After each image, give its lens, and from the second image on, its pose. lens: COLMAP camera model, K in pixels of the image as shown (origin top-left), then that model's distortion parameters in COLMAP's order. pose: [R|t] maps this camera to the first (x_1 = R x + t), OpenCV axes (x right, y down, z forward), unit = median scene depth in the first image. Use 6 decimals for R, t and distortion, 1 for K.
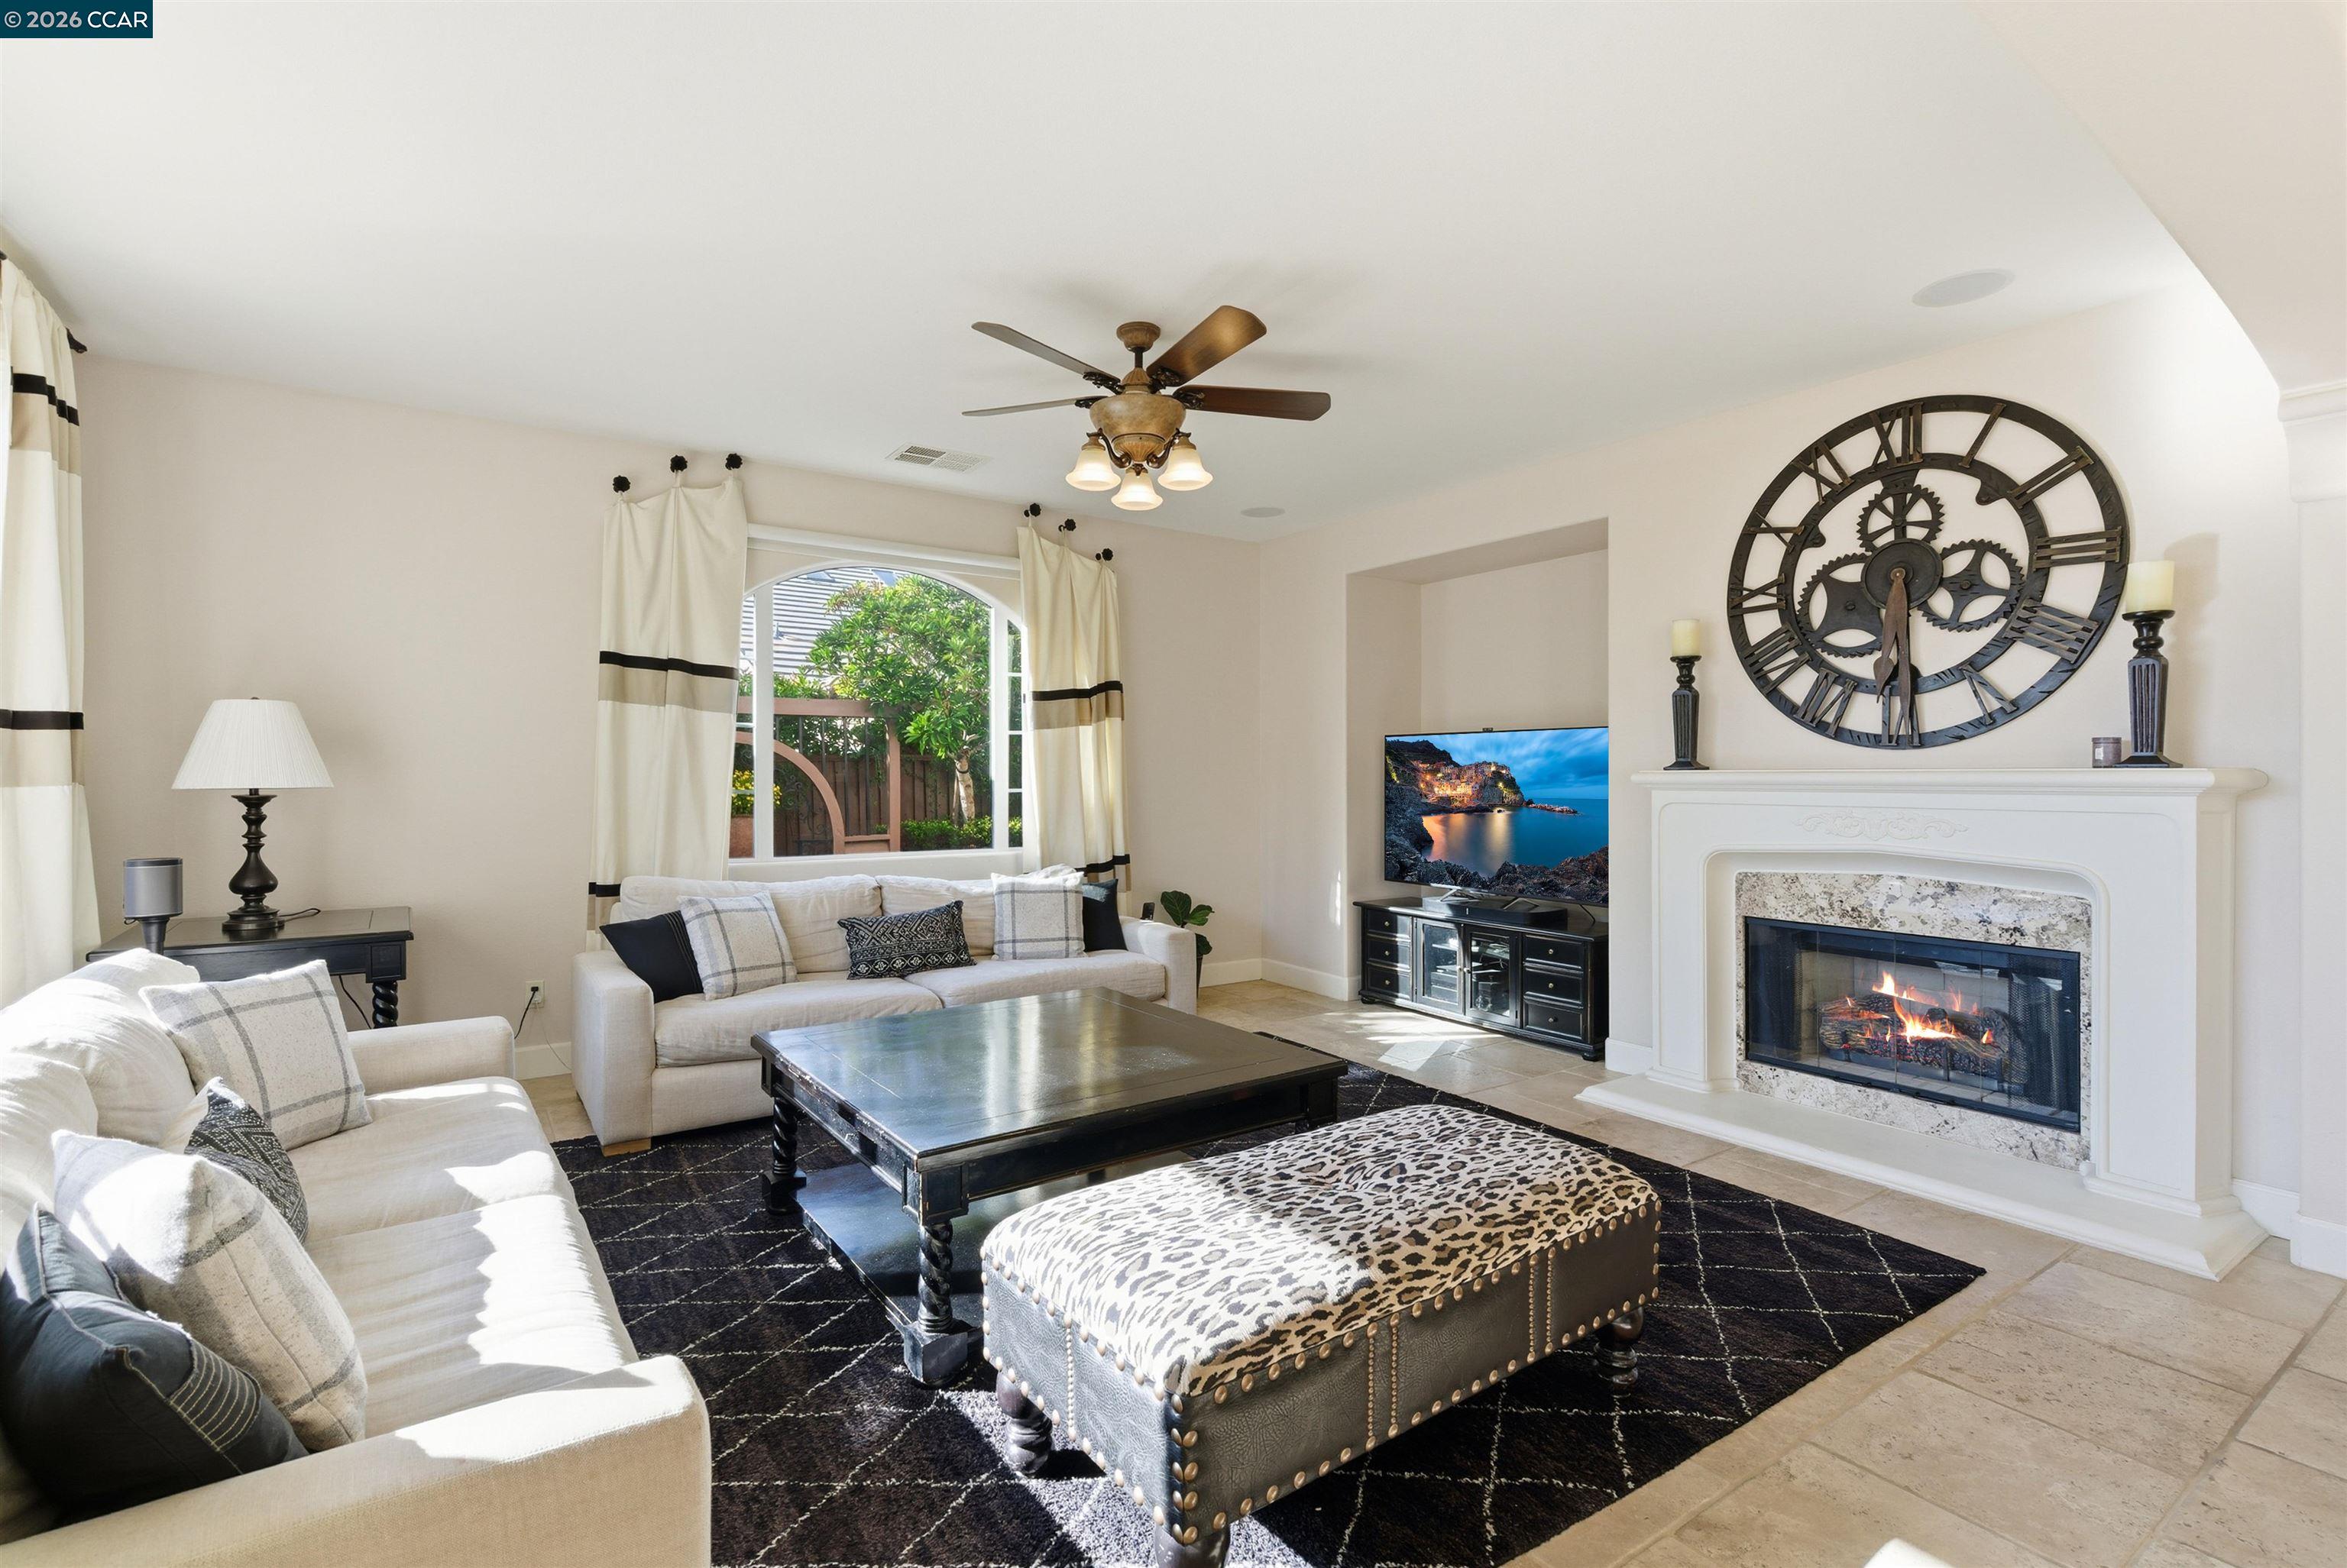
lens RADIAL K [[1076.7, 0, 1167.8], [0, 1076.7, 771.4], [0, 0, 1]] dist [0.009876, -0.001552]
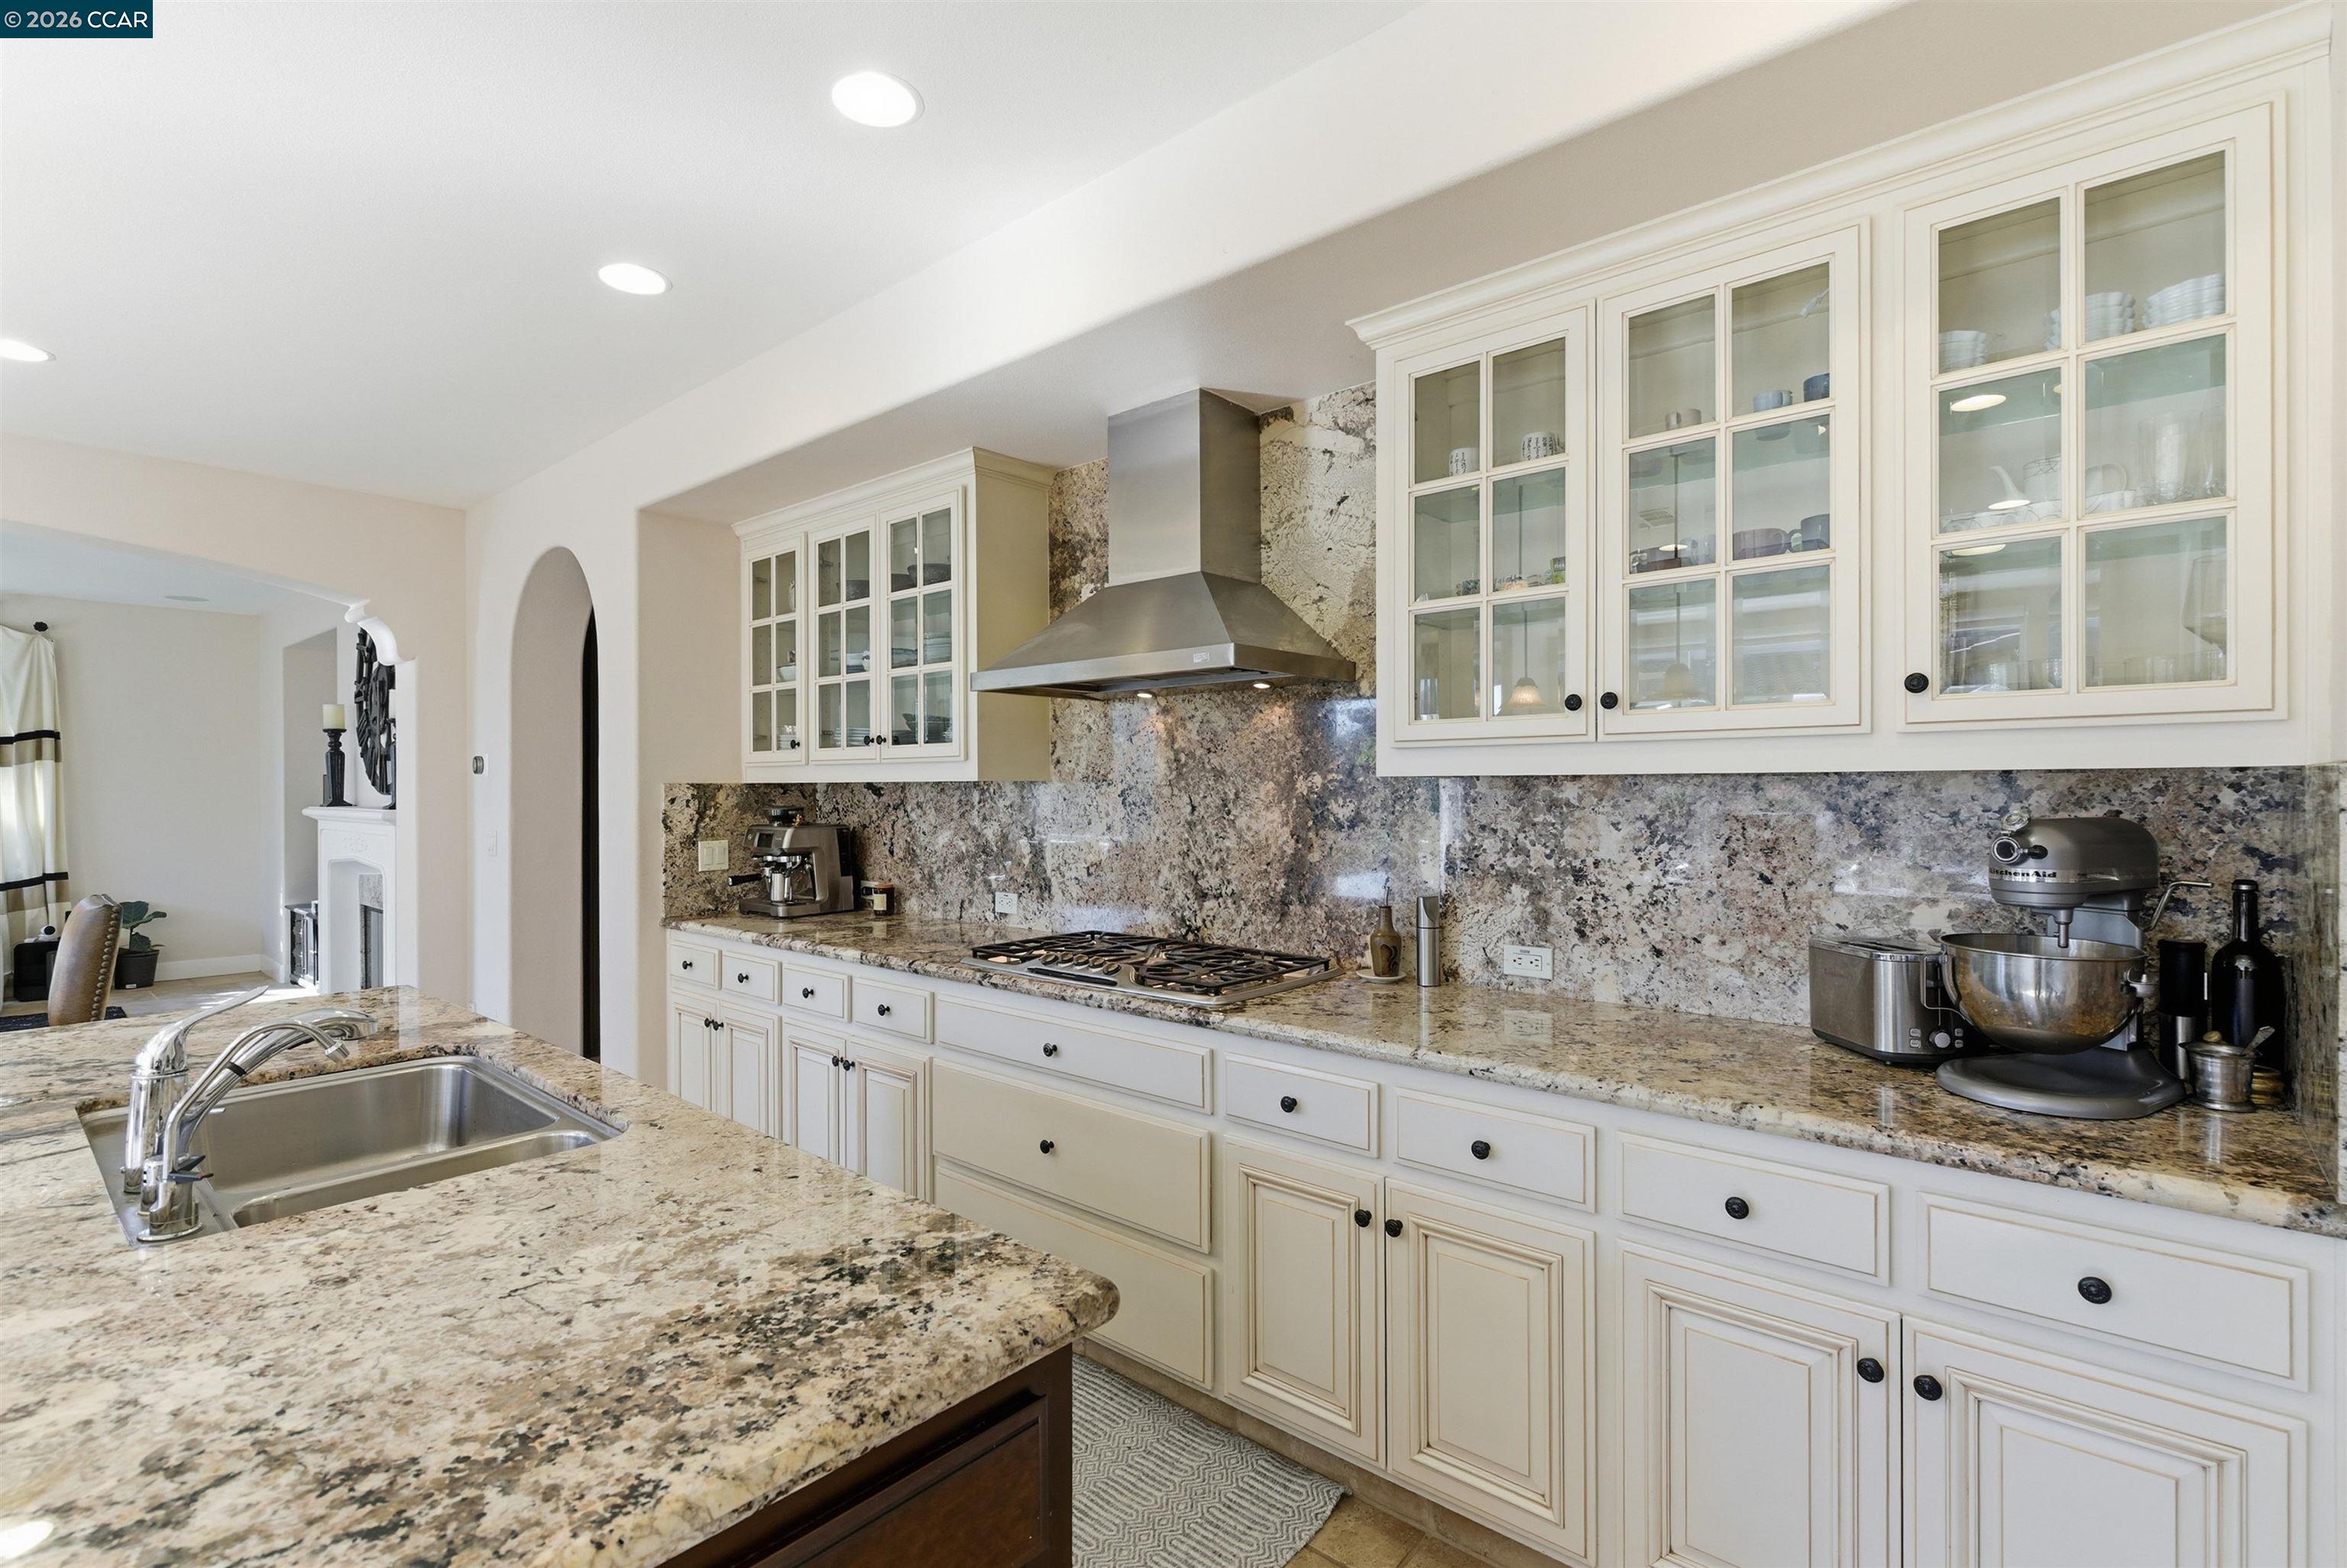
lens RADIAL K [[1076.7, 0, 1168.8], [0, 1076.7, 789.8], [0, 0, 1]] dist [0.009876, -0.001552]
pose [[0.967207, -0.002792, 0.253974, 1.104889], [0.001606, 0.999987, 0.004880, -0.026371], [-0.253984, -0.004312, 0.967199, -0.657989]]
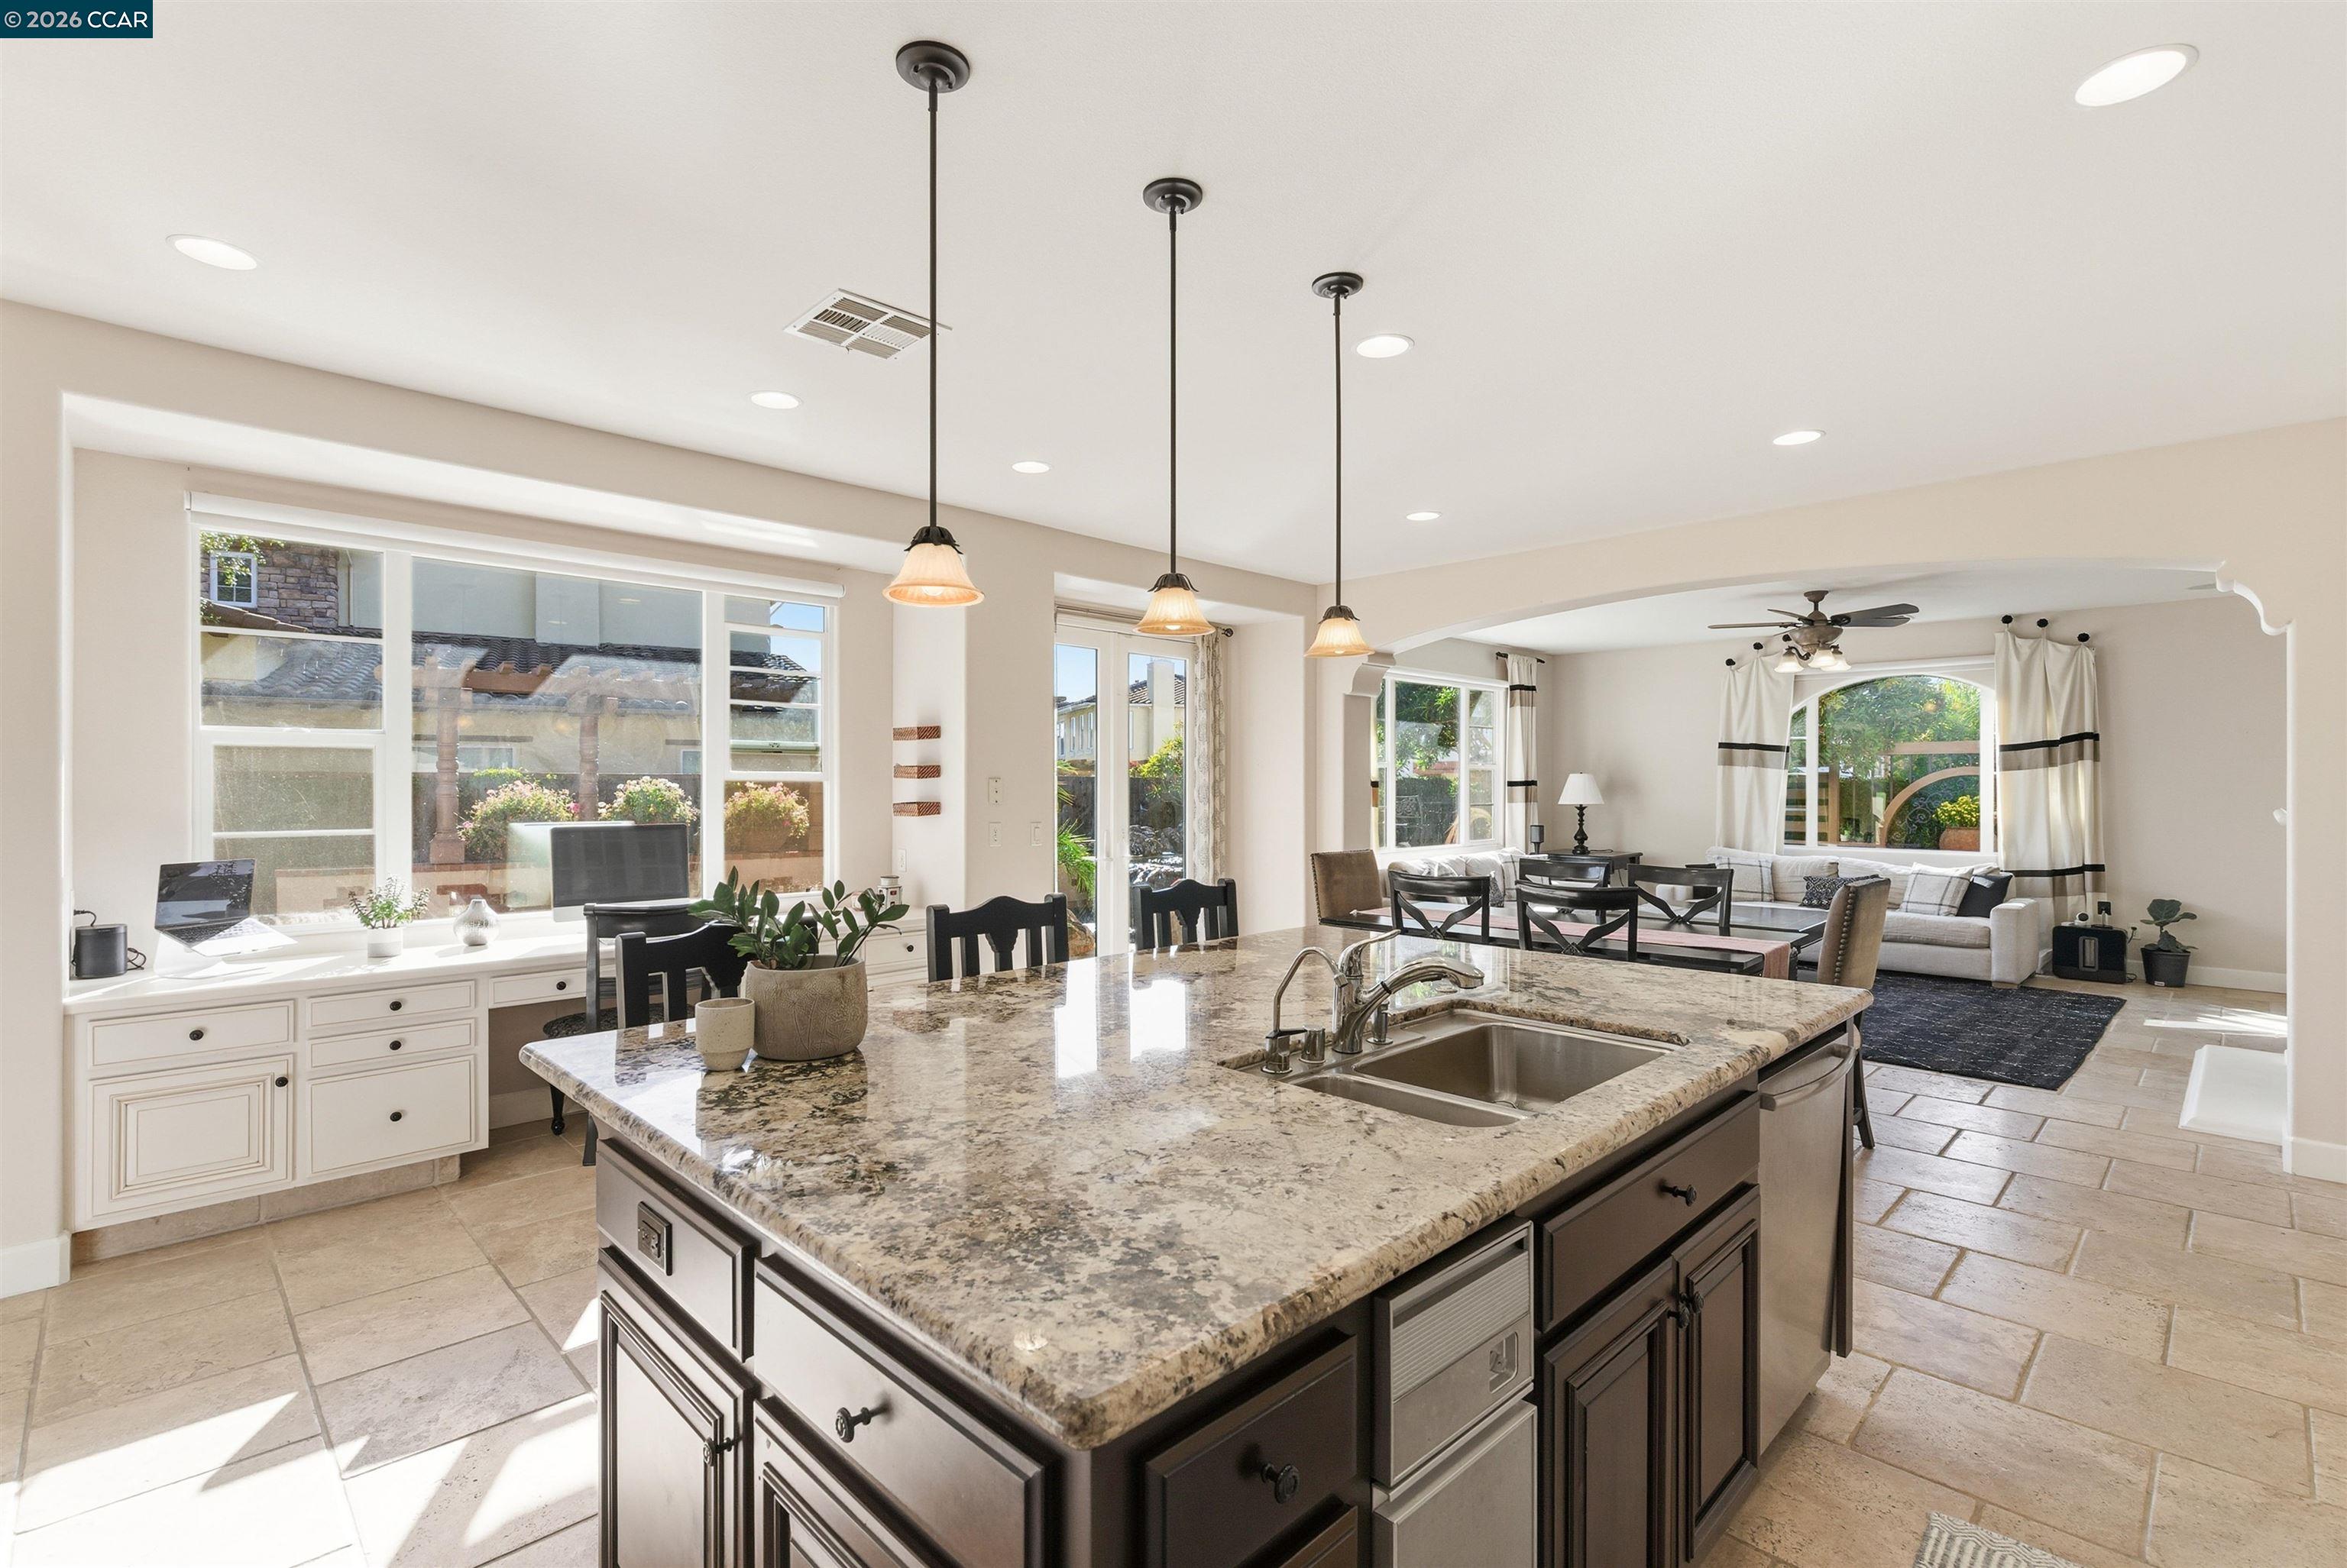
lens RADIAL K [[1076.7, 0, 1176.5], [0, 1076.7, 785.6], [0, 0, 1]] dist [0.009876, -0.001552]
pose [[0.180013, -0.001115, -0.983664, 1.348587], [0.001882, 0.999998, -0.000789, -0.025306], [0.983662, -0.001709, 0.180015, -0.437162]]
